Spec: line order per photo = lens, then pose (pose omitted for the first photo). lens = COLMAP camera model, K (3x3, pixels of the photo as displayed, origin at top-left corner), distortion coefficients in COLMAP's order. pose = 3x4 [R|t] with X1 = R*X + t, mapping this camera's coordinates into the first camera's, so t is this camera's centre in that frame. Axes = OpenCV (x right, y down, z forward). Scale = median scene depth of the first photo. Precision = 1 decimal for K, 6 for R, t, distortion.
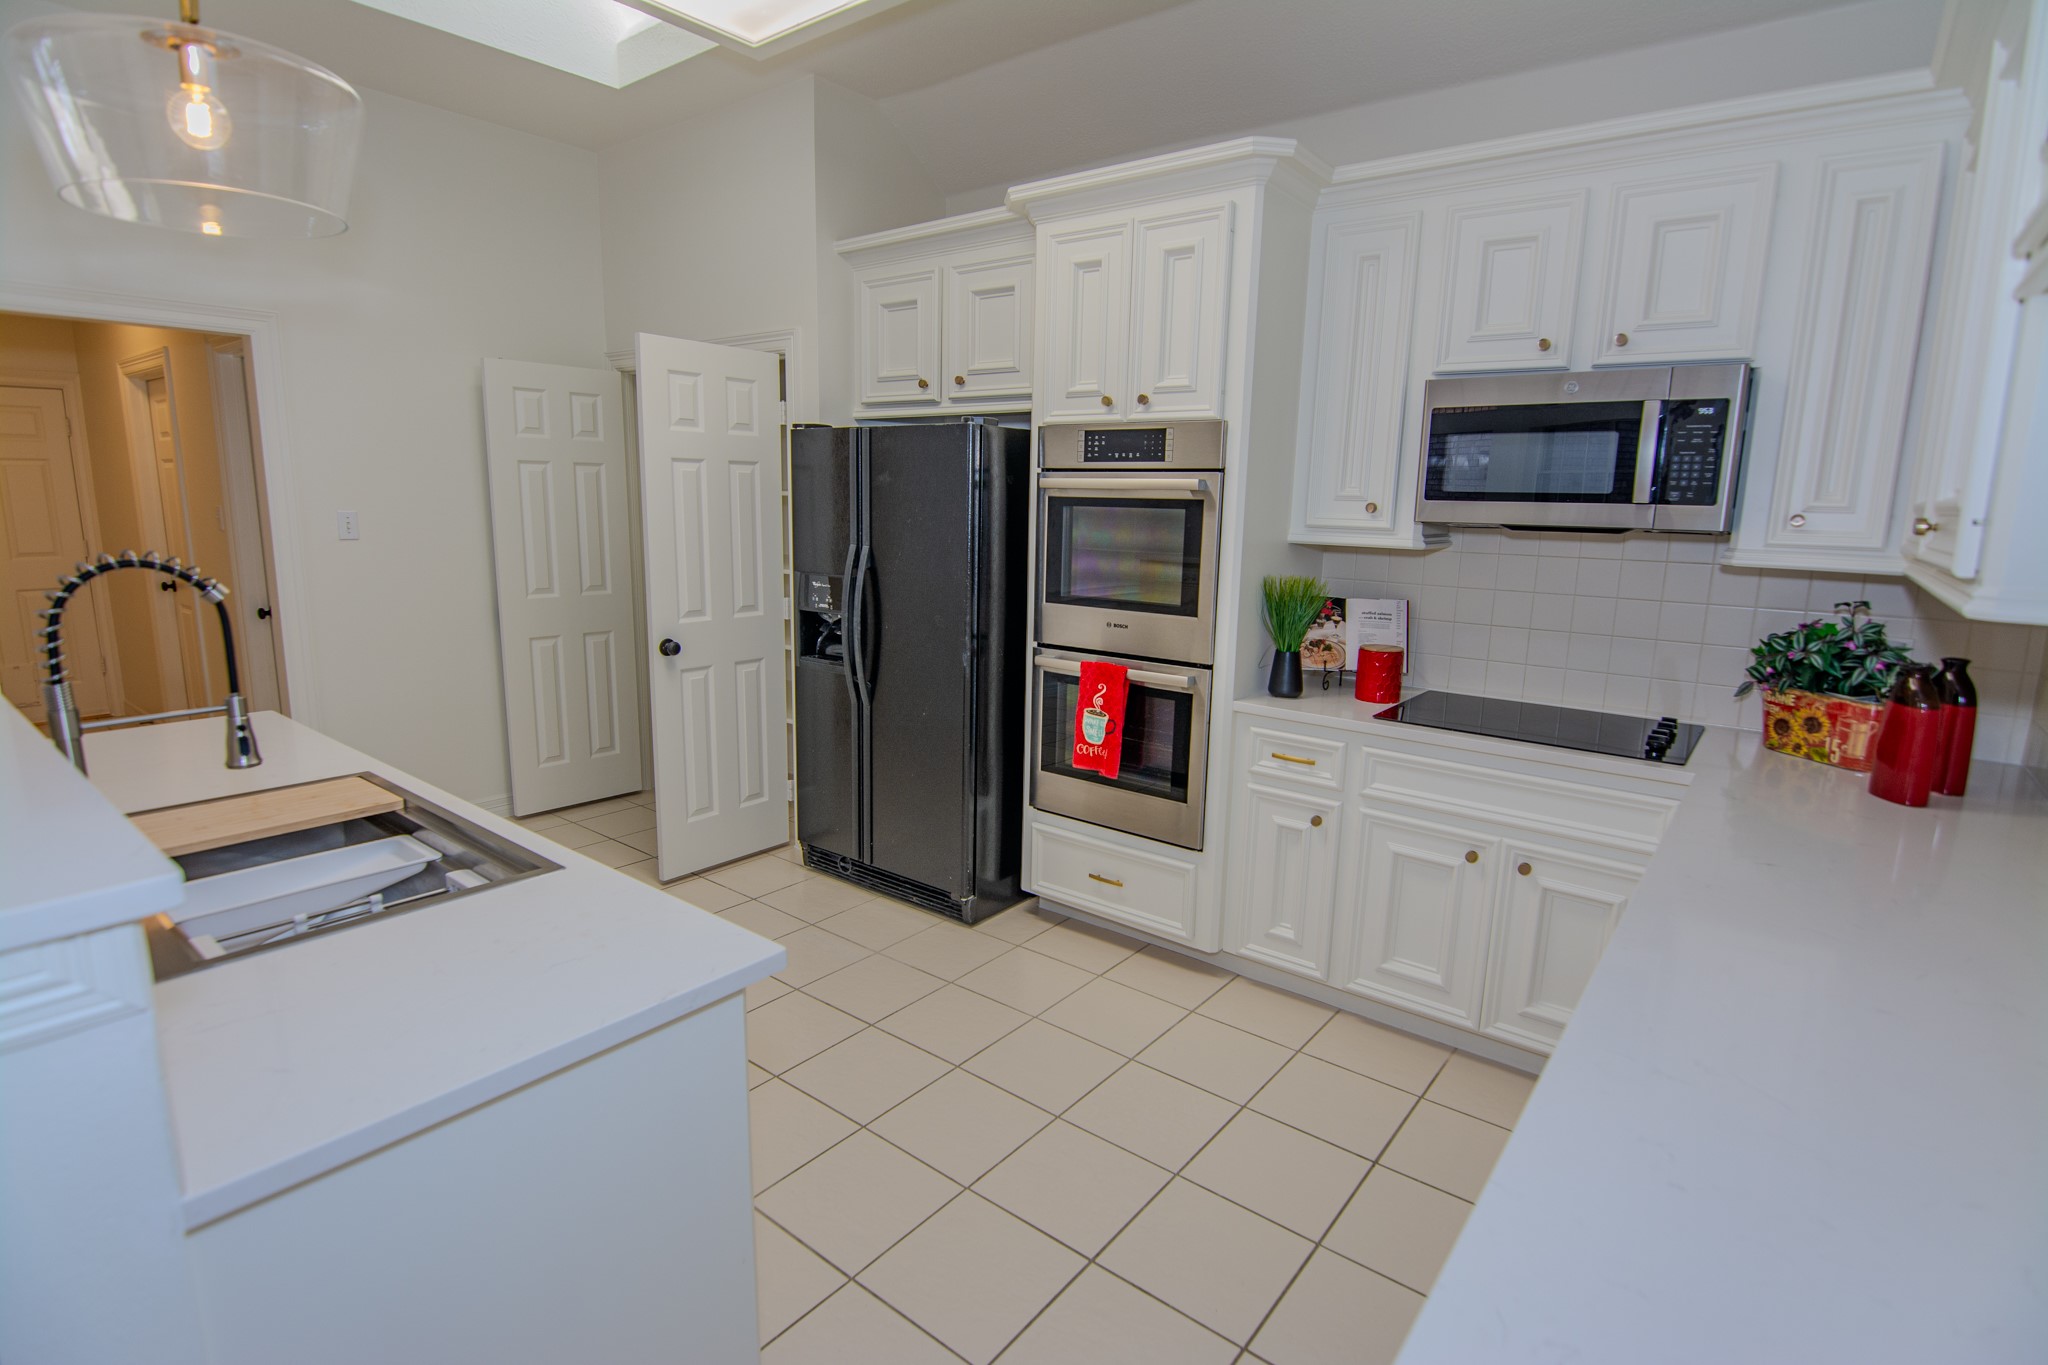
lens RADIAL K [[1007.1, 0, 1026.8], [0, 1007.1, 680.7], [0, 0, 1]] dist [-0.010602, -0.005752]
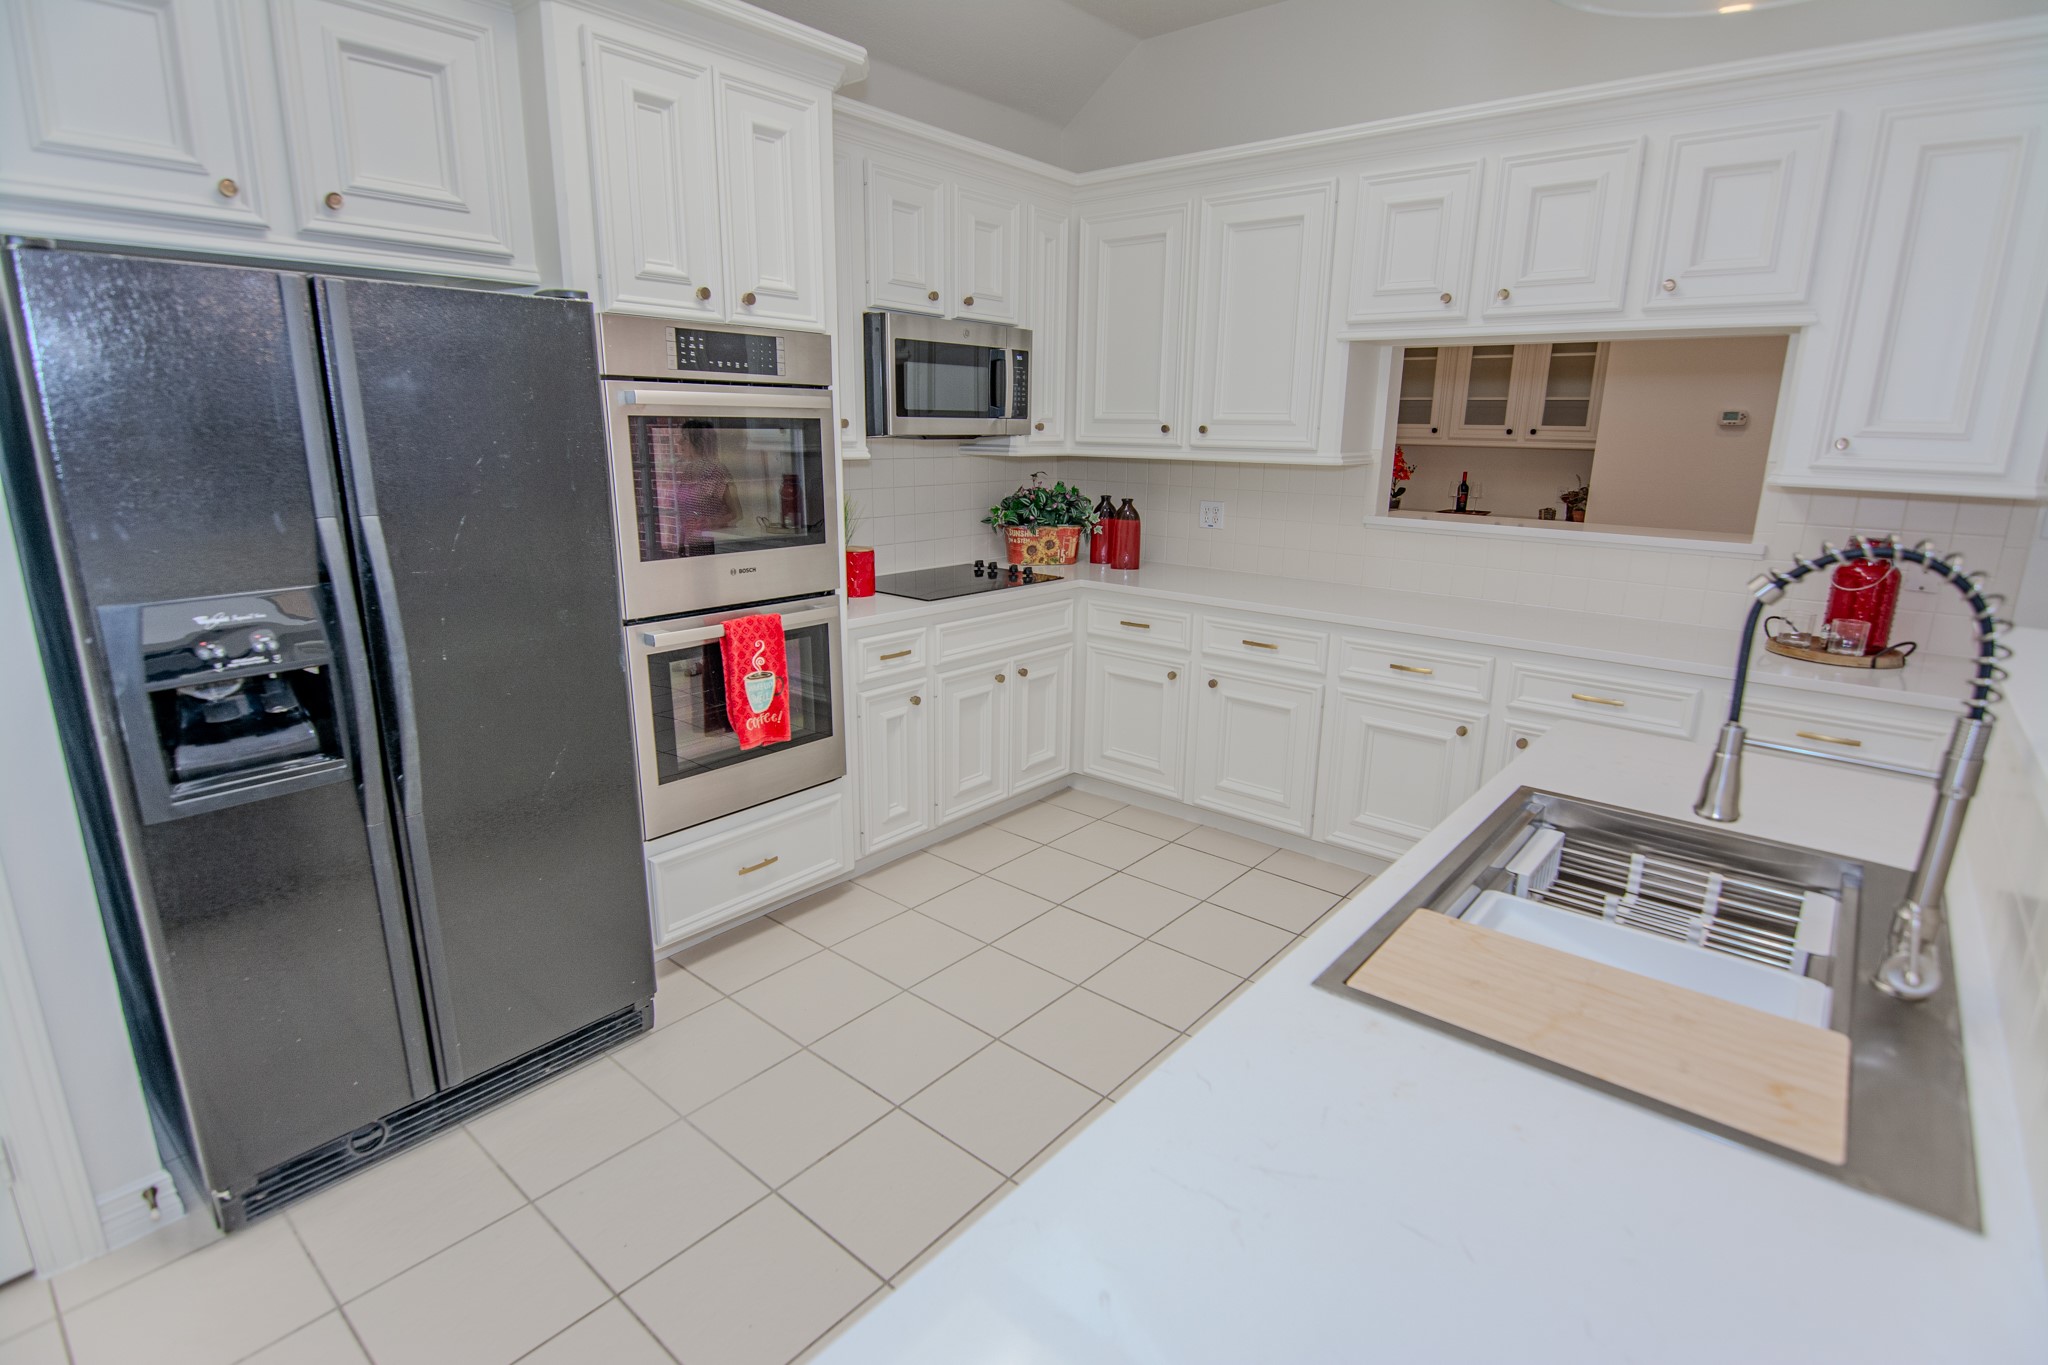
lens RADIAL K [[1007.1, 0, 1028.0], [0, 1007.1, 687.8], [0, 0, 1]] dist [-0.010602, -0.005752]
pose [[0.017719, -0.270589, 0.962532, -0.757988], [0.168866, 0.949663, 0.263863, -0.146080], [-0.985480, 0.157864, 0.062520, 0.738543]]
